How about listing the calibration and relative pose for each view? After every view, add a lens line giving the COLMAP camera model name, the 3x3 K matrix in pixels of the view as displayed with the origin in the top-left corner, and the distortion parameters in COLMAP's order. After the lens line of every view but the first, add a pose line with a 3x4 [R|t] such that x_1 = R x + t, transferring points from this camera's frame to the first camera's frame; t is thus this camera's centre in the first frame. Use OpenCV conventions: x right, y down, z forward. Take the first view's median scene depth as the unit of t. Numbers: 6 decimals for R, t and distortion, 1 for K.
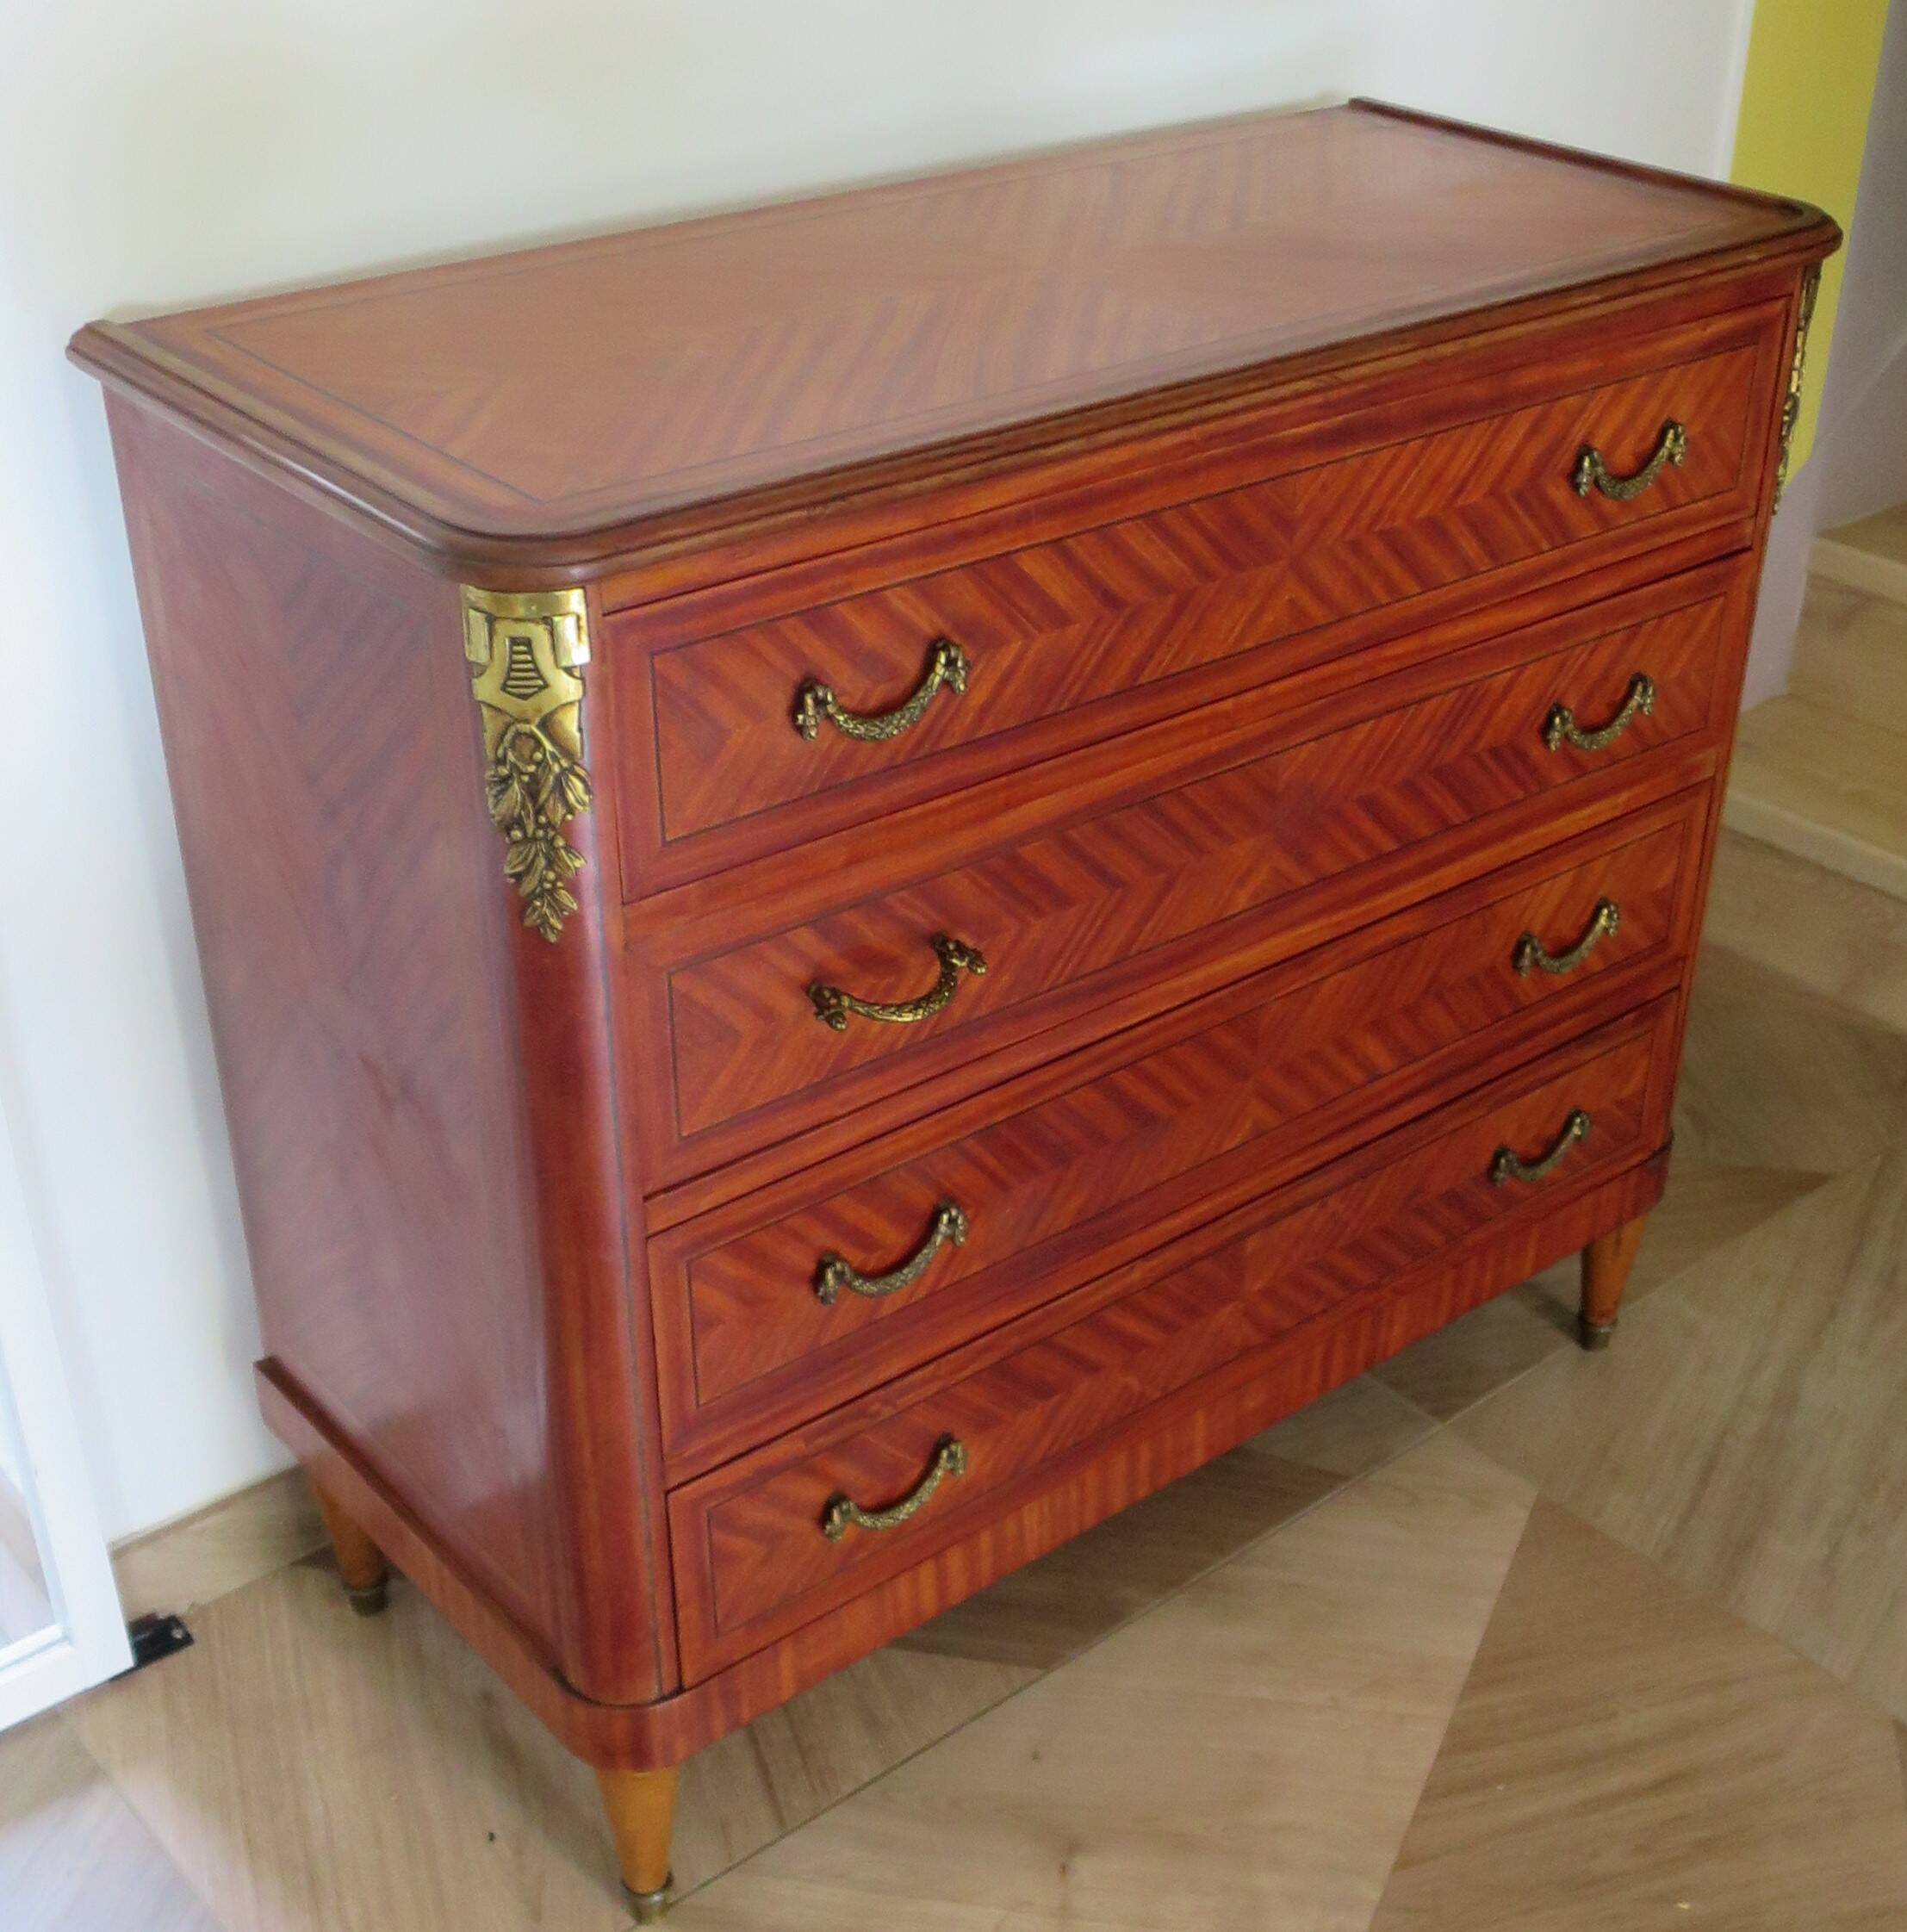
lens RADIAL K [[2624.2, 0, 1040.7], [0, 2624.2, 1036.4], [0, 0, 1]] dist [-0.035617, 0.000000]
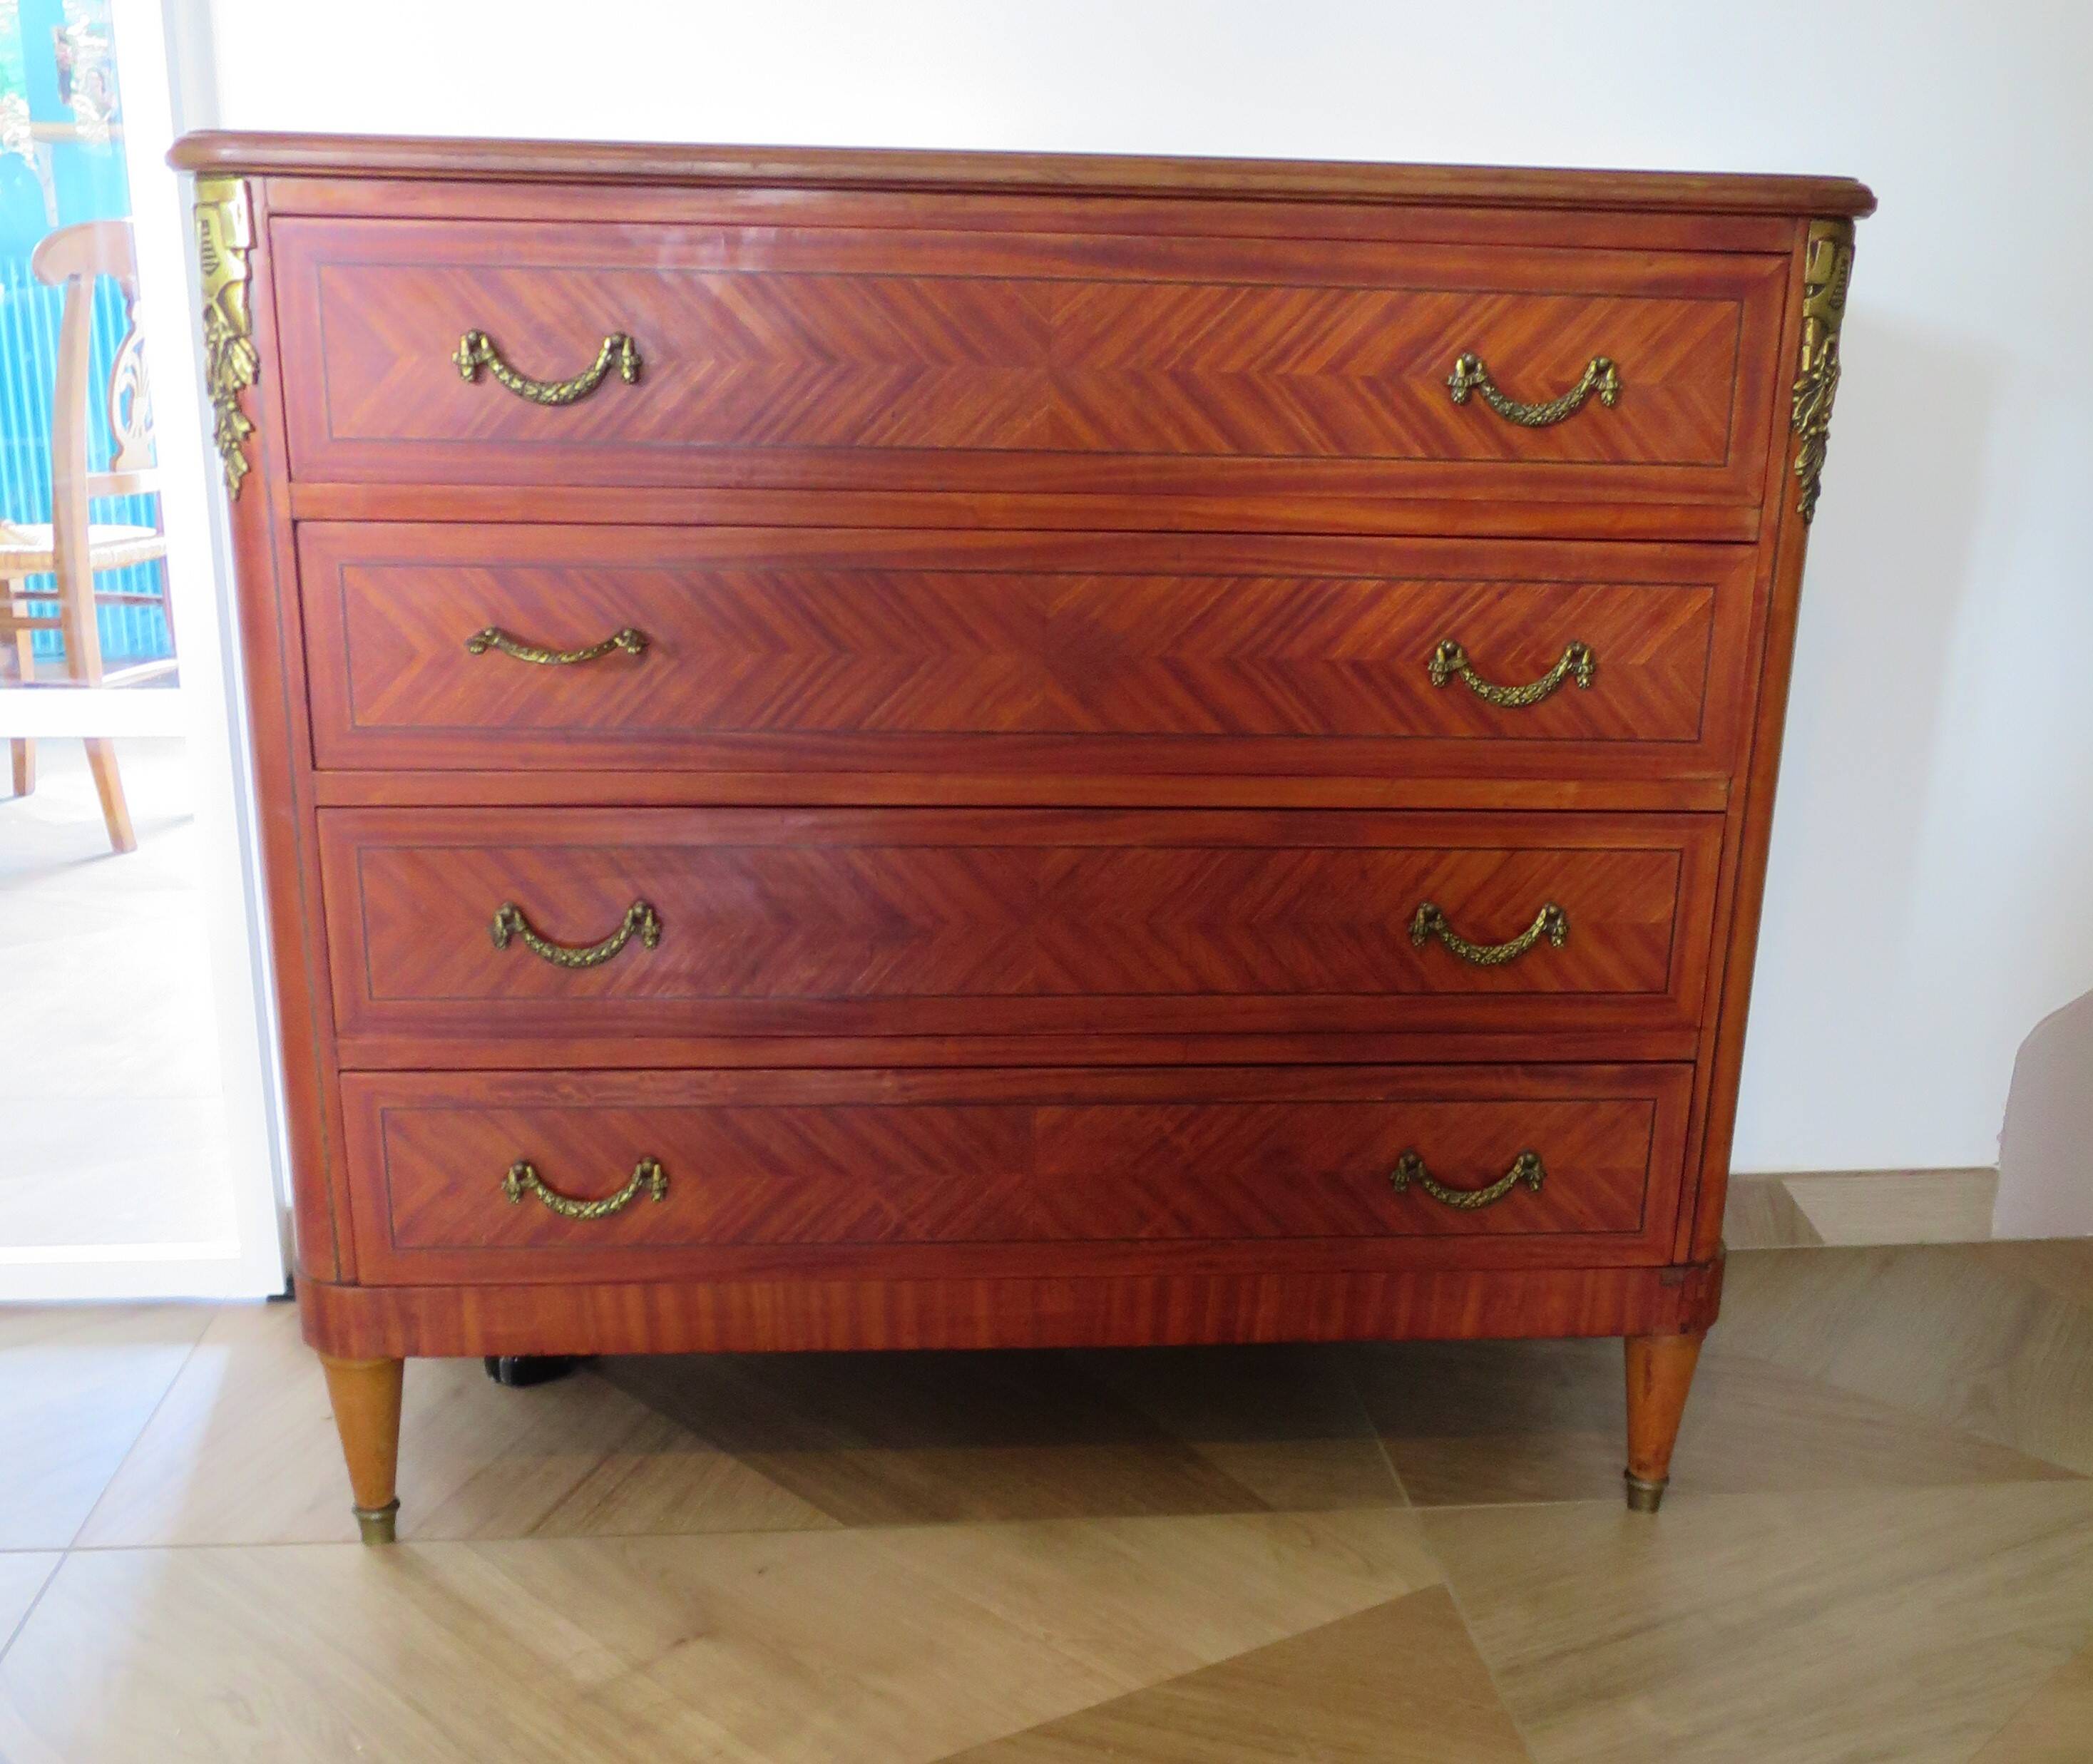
lens RADIAL K [[2165.1, 0, 1070.8], [0, 2165.1, 1059.5], [0, 0, 1]] dist [-0.032839, 0.000000]
pose [[0.815475, 0.185991, -0.548095, 0.603041], [-0.305646, 0.942539, -0.134909, 0.186539], [0.491509, 0.277538, 0.825464, 0.345277]]
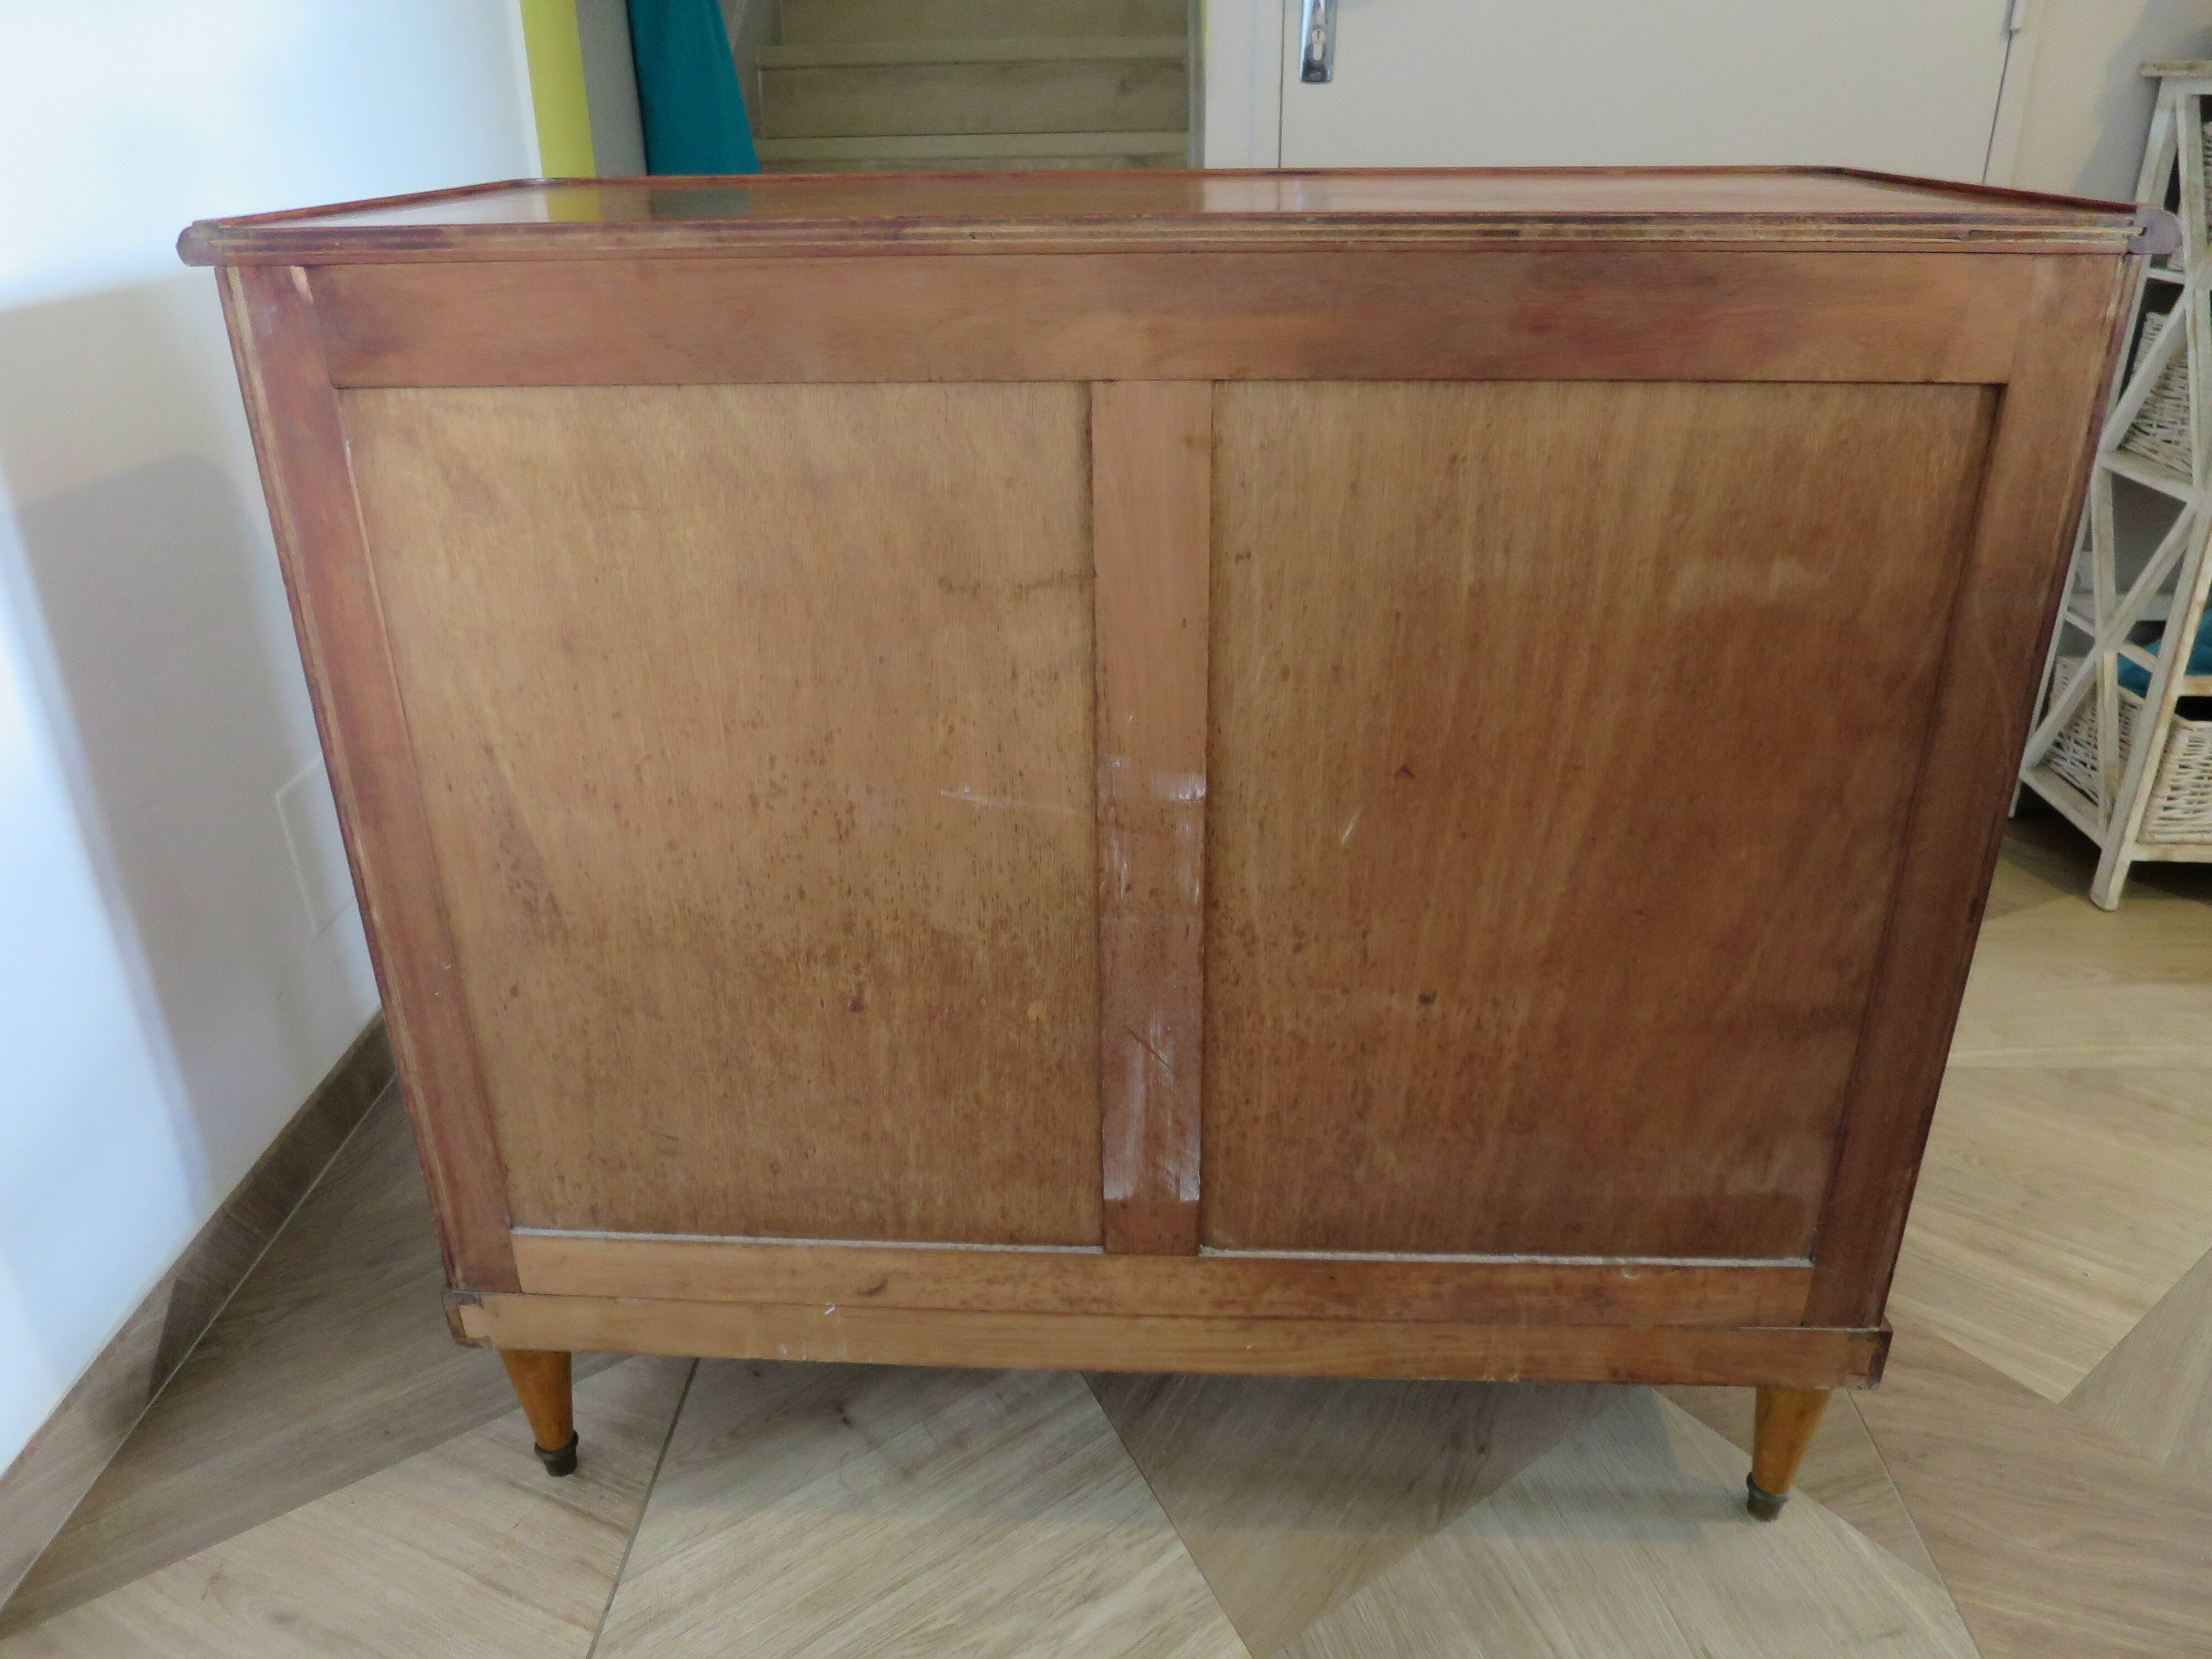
lens RADIAL K [[1596.0, 0, 1102.2], [0, 1596.0, 824.9], [0, 0, 1]] dist [-0.047881, 0.013443]
pose [[0.687528, -0.327167, 0.648280, -0.335194], [0.391486, 0.918902, 0.048555, 0.071449], [-0.611592, 0.220410, 0.759852, 0.307549]]
